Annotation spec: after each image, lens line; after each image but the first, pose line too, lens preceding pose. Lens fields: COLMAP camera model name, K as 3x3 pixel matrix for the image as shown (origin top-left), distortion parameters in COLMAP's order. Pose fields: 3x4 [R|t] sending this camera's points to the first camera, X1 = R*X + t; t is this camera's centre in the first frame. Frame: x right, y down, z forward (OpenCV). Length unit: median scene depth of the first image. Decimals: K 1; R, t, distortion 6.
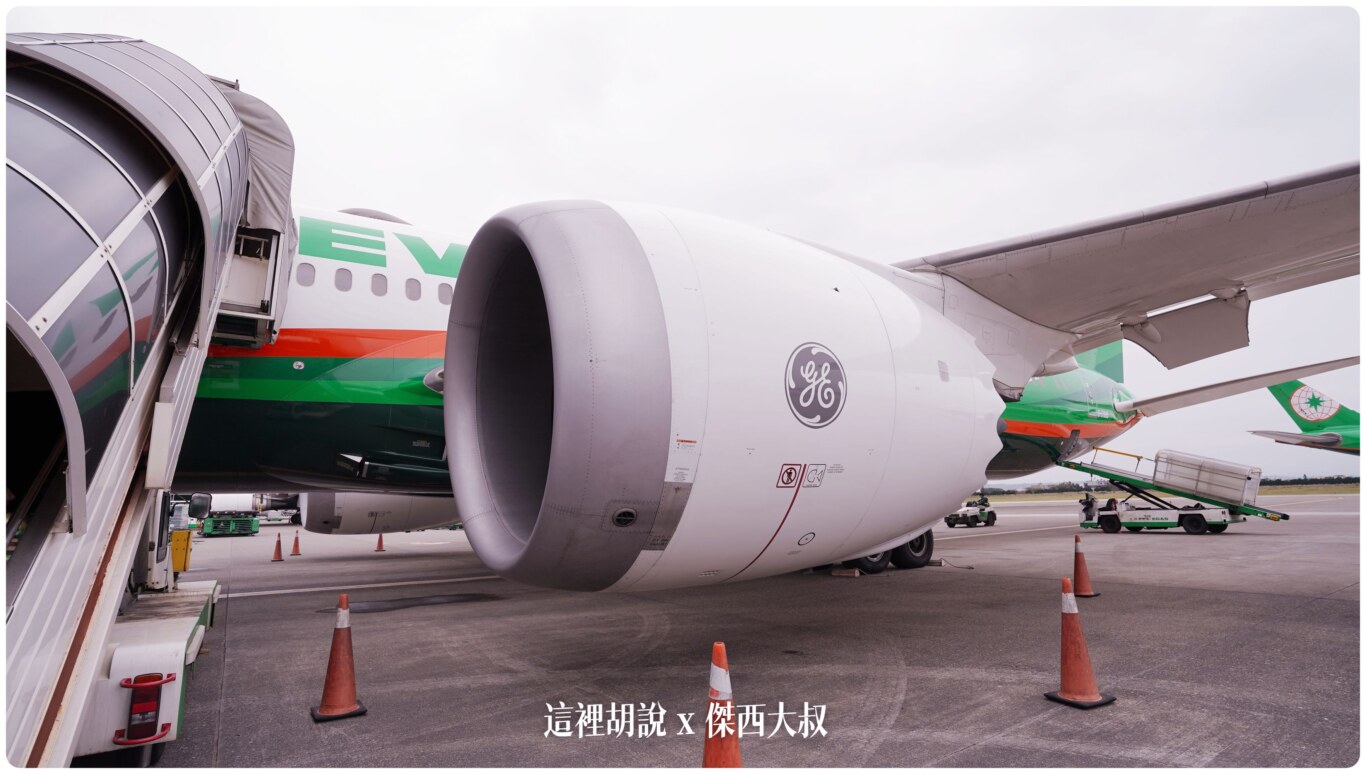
lens RADIAL K [[677.6, 0, 683.9], [0, 677.6, 391.5], [0, 0, 1]] dist [0.000174, 0.000367]
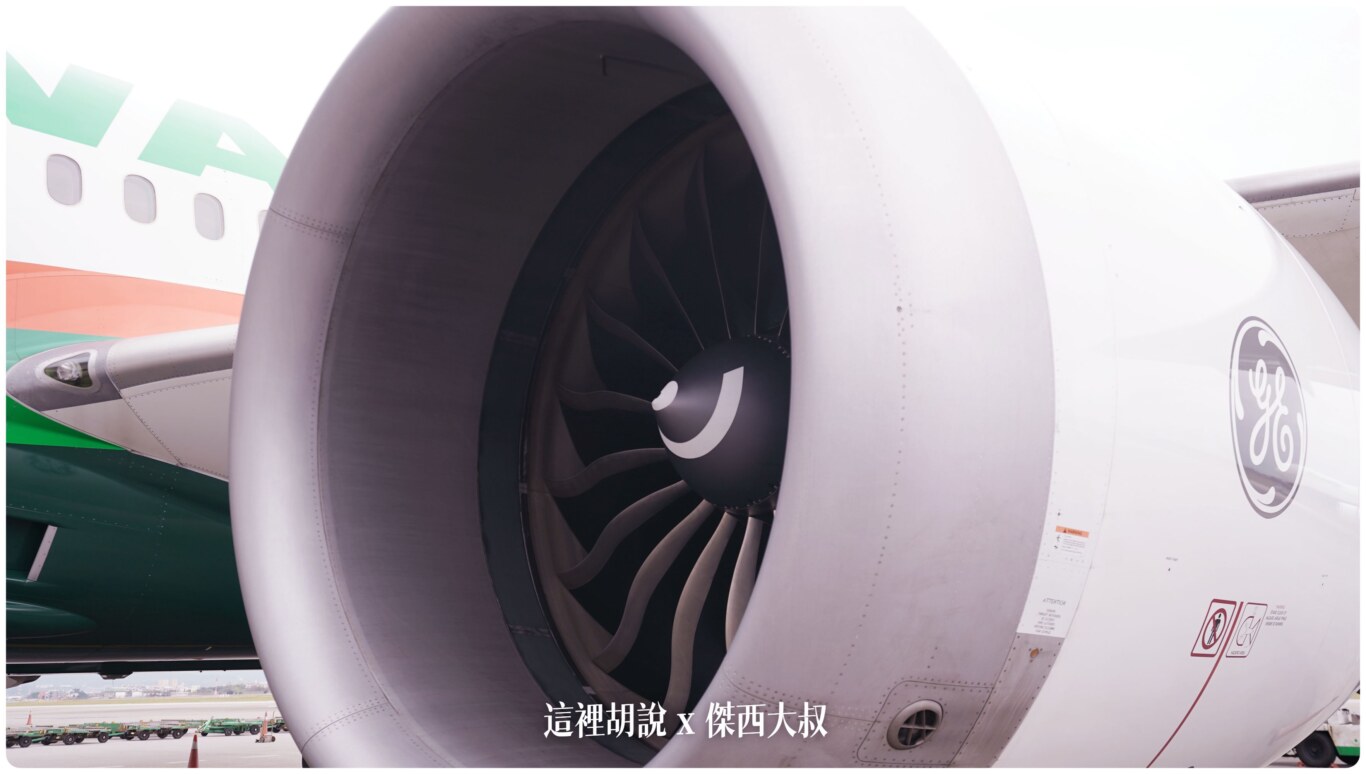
lens RADIAL K [[1358.8, 0, 682.8], [0, 1358.8, 384.6], [0, 0, 1]] dist [0.055040, 0.000000]
pose [[0.970562, 0.064153, 0.232150, -0.373749], [-0.049407, 0.996407, -0.068792, 0.049229], [-0.235729, 0.055297, 0.970244, 0.248611]]
